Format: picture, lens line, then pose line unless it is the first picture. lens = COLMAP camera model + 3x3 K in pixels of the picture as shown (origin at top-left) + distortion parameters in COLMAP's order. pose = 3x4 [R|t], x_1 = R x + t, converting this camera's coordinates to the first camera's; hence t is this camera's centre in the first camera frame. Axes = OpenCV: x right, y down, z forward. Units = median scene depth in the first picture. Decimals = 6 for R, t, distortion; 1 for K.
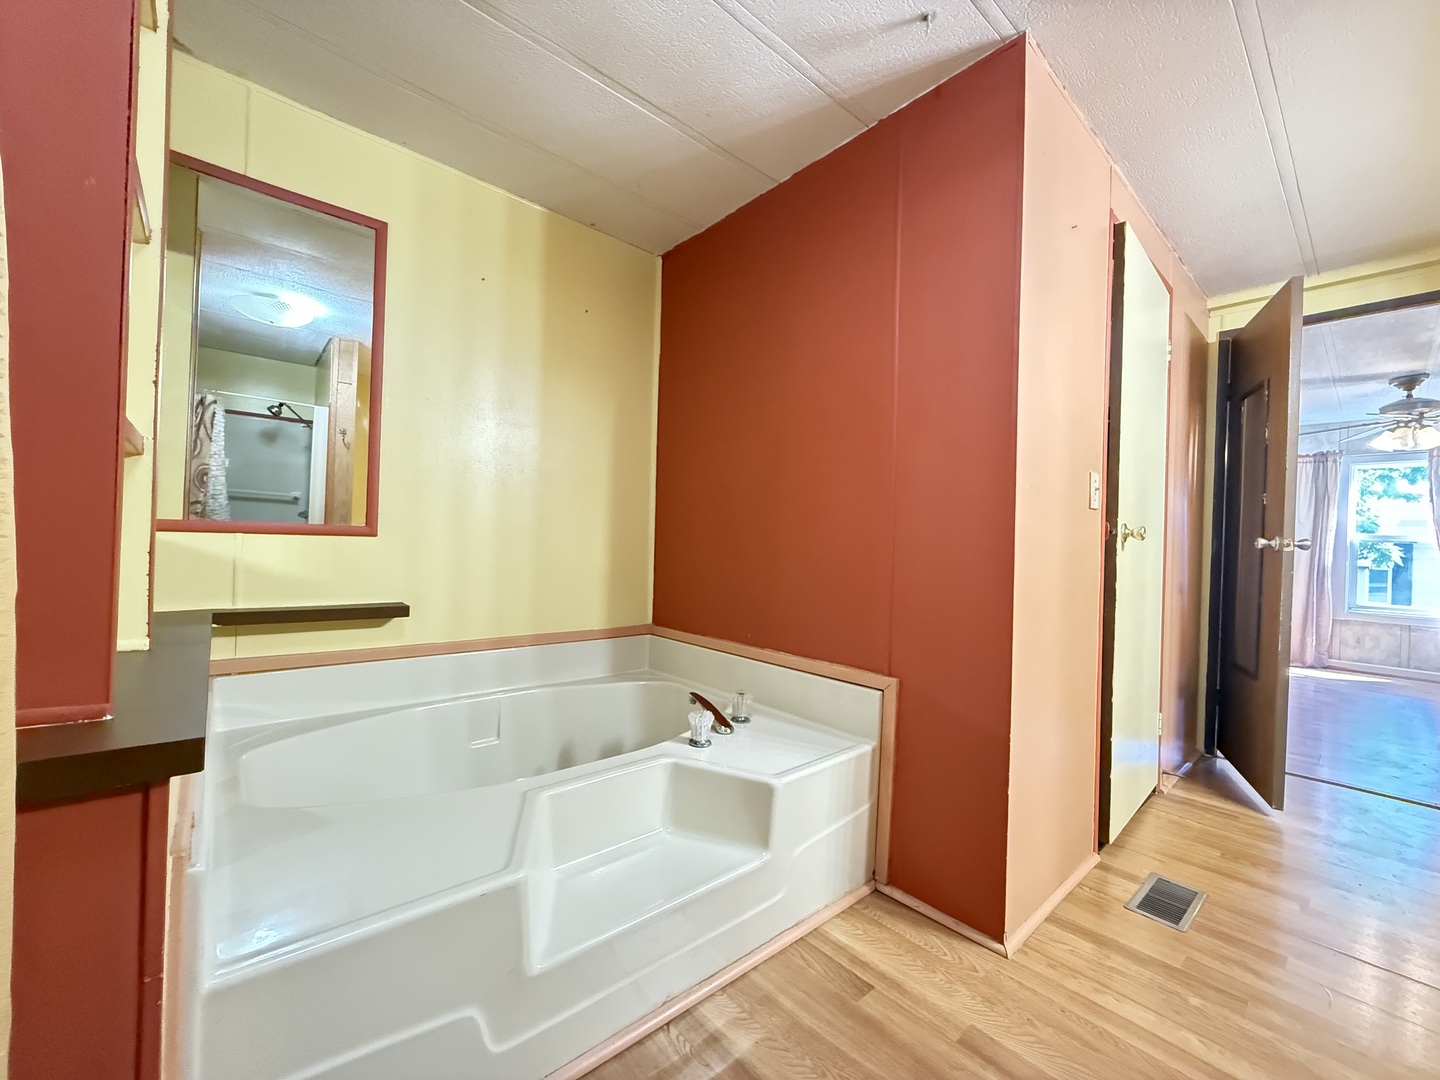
lens RADIAL K [[575.1, 0, 716.8], [0, 575.1, 542.2], [0, 0, 1]] dist [0.000207, 0.000102]
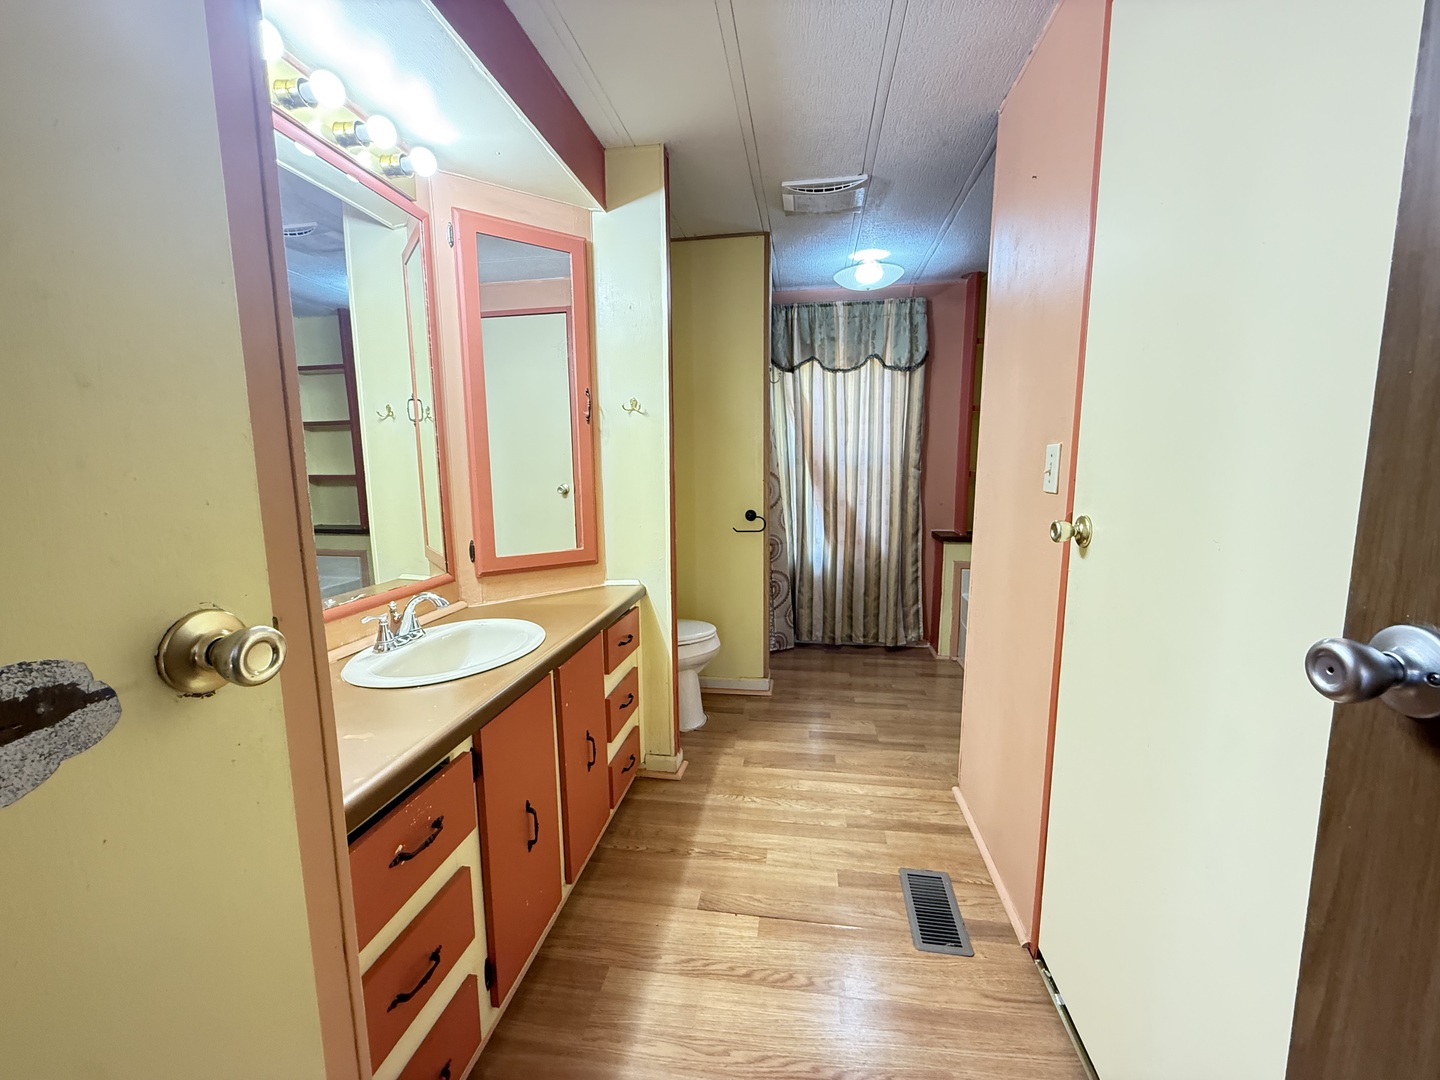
lens RADIAL K [[575.1, 0, 715.8], [0, 575.1, 541.9], [0, 0, 1]] dist [0.000207, 0.000102]
pose [[-0.766393, 0.064267, -0.639149, 1.380003], [-0.014654, 0.992975, 0.117415, -0.071245], [0.642205, 0.099352, -0.760067, 1.216021]]
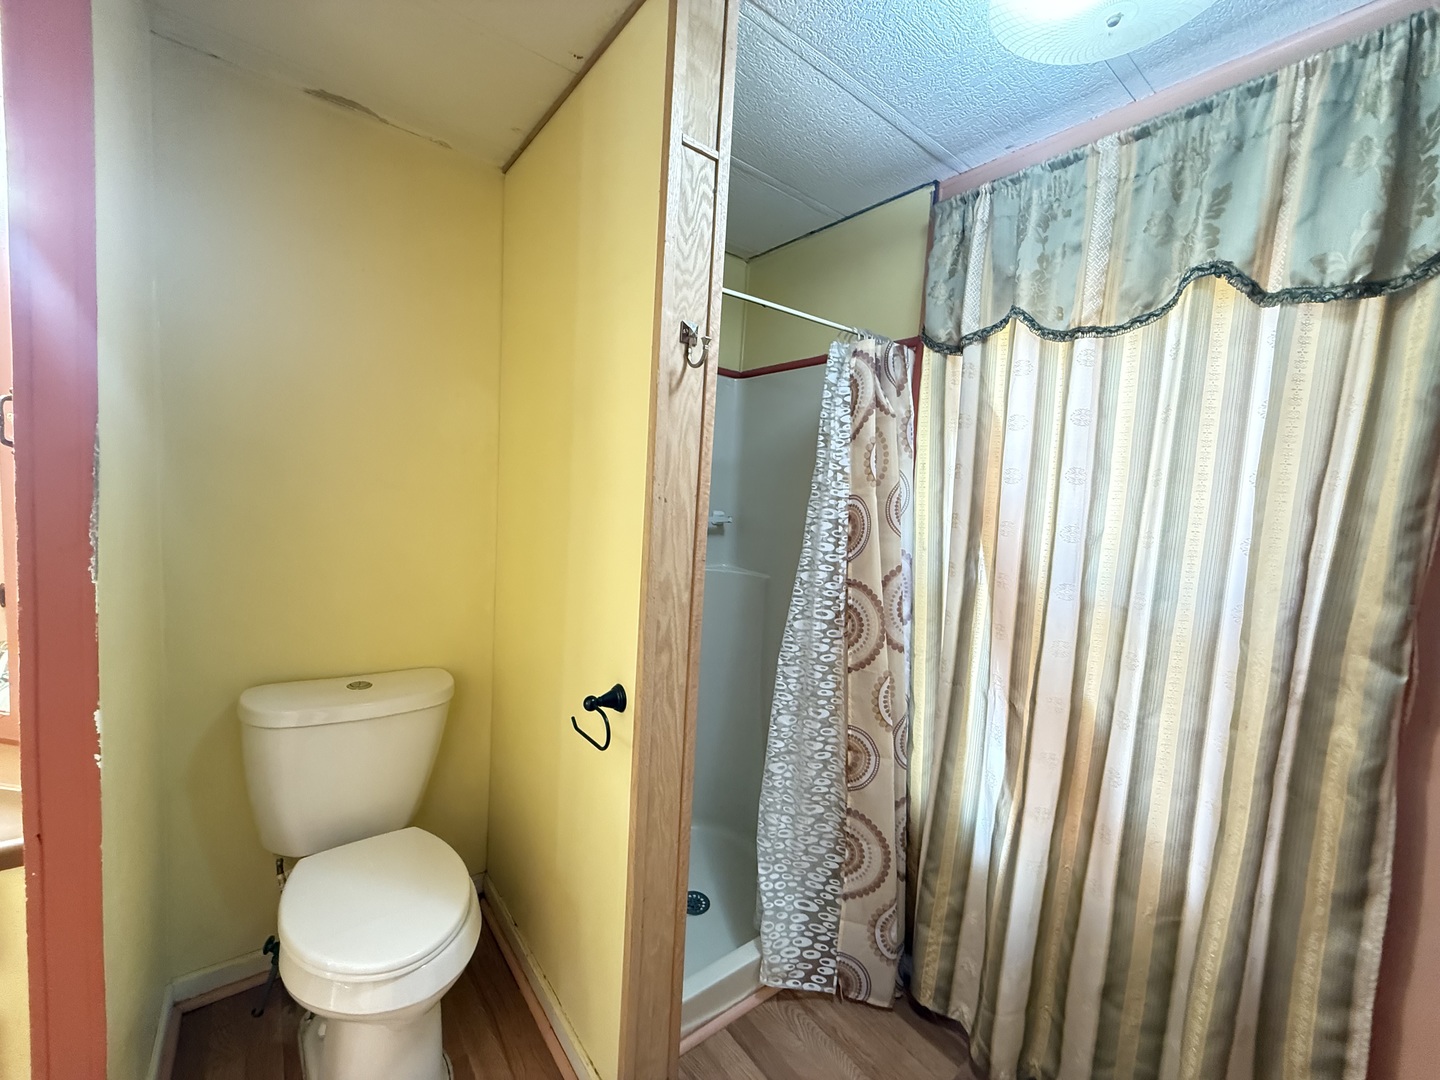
lens RADIAL K [[575.1, 0, 713.6], [0, 575.1, 542.4], [0, 0, 1]] dist [0.000207, 0.000102]
pose [[-0.993957, -0.097353, 0.050712, 0.232373], [-0.092563, 0.991675, 0.089517, -0.189670], [-0.059004, 0.084282, -0.994693, 0.708867]]
